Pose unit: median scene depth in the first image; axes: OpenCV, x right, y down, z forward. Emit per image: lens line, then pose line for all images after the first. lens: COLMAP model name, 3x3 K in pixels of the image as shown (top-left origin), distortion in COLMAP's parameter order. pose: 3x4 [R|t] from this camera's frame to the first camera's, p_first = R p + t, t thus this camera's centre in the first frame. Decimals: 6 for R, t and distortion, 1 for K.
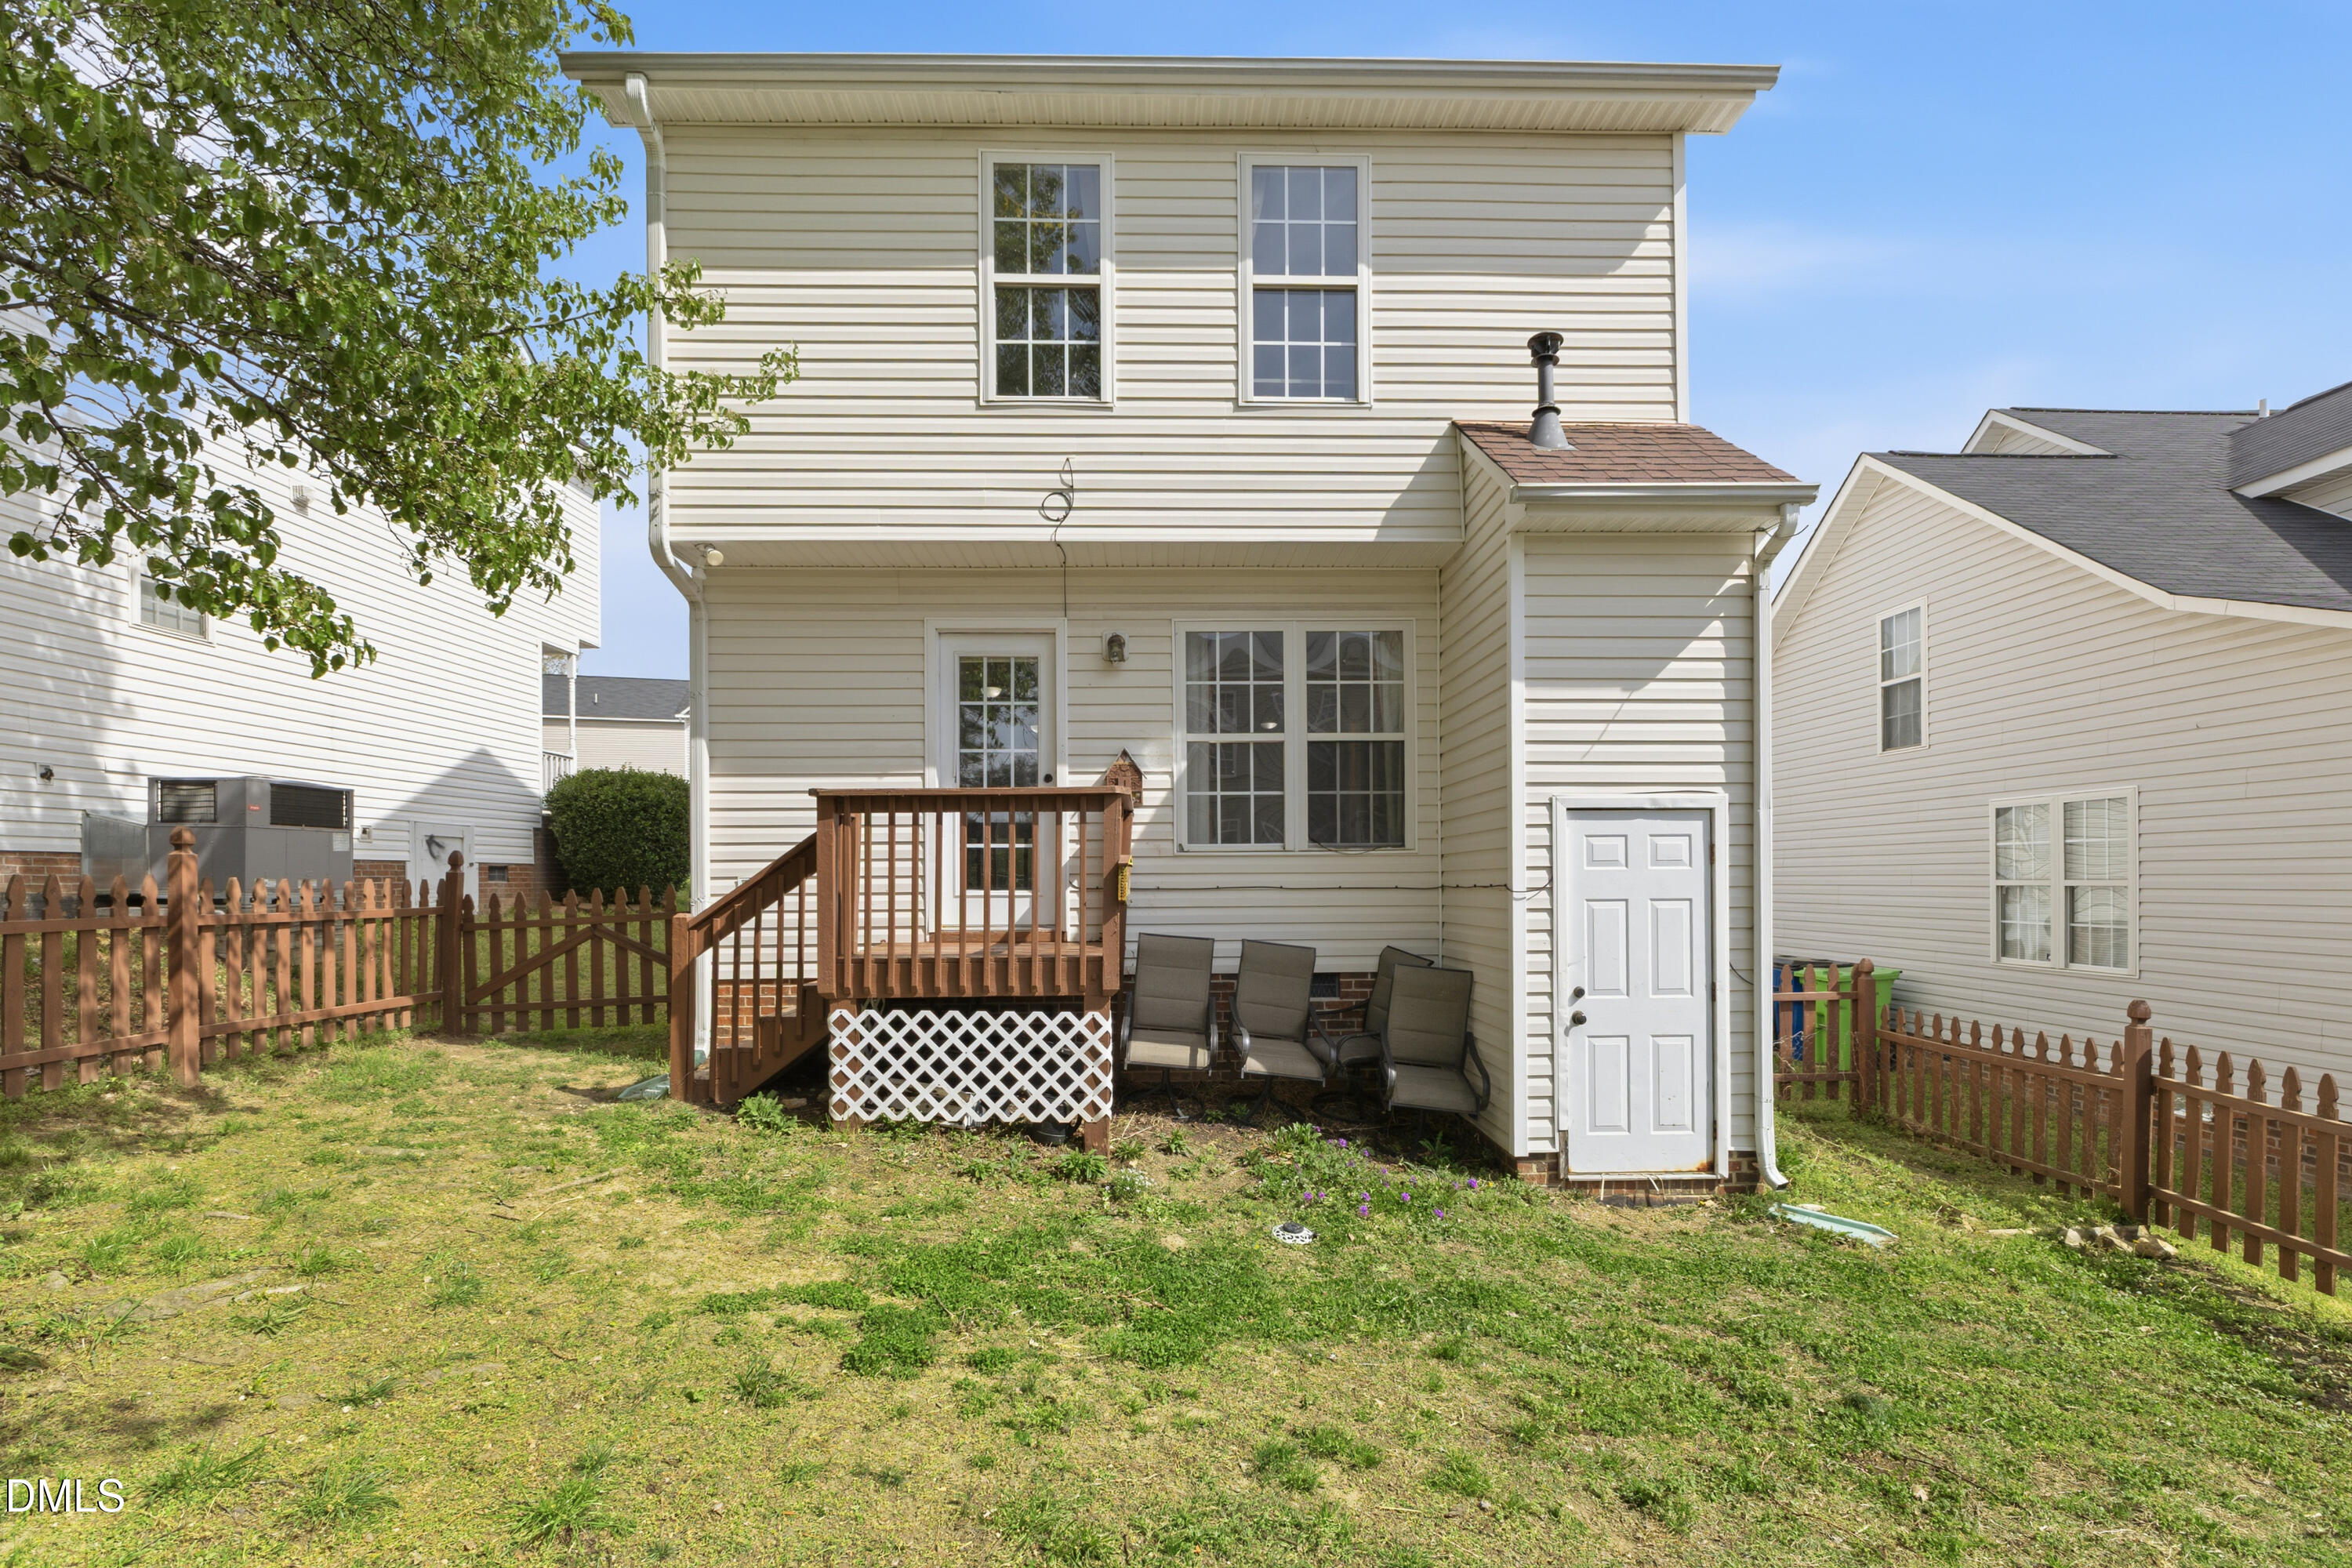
lens RADIAL K [[1132.7, 0, 1195.0], [0, 1132.7, 884.5], [0, 0, 1]] dist [0.000213, 0.000236]
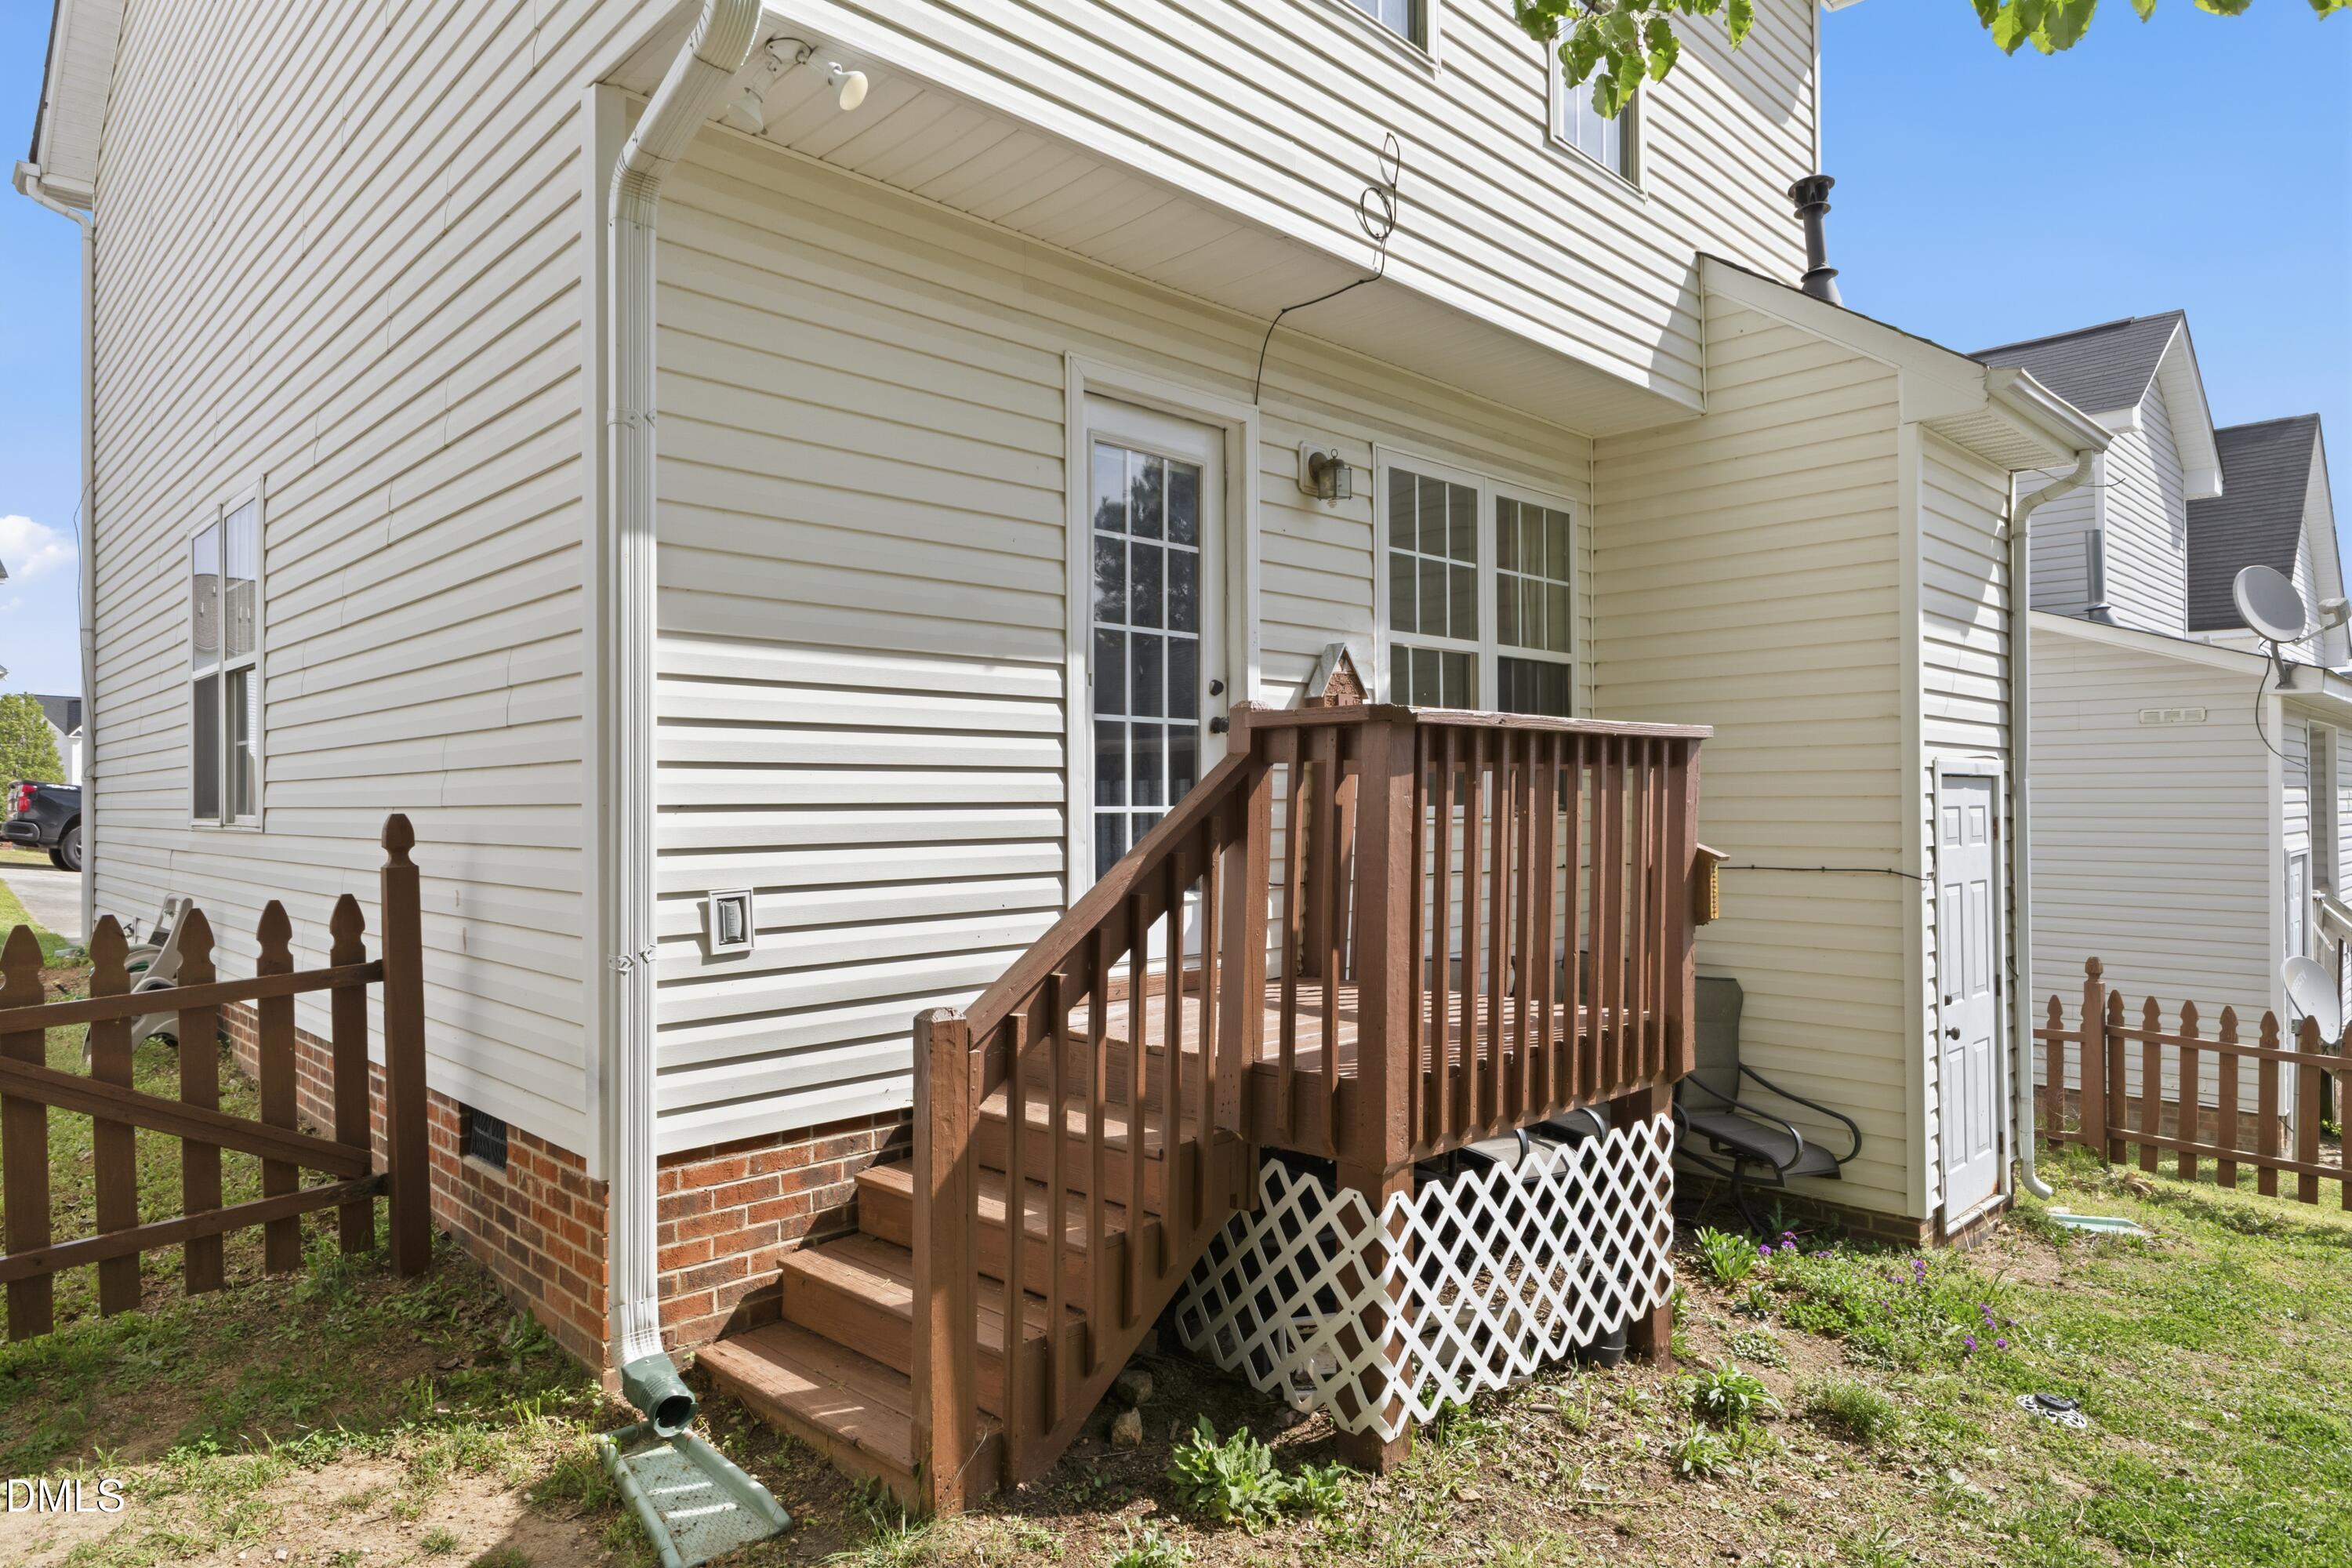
lens RADIAL K [[1388.5, 0, 1175.1], [0, 1388.5, 782.9], [0, 0, 1]] dist [0.019691, -0.001108]
pose [[0.733015, 0.010330, 0.680134, -0.664416], [0.000704, 0.999873, -0.015946, -0.040164], [-0.680212, 0.012168, 0.732915, 0.565101]]
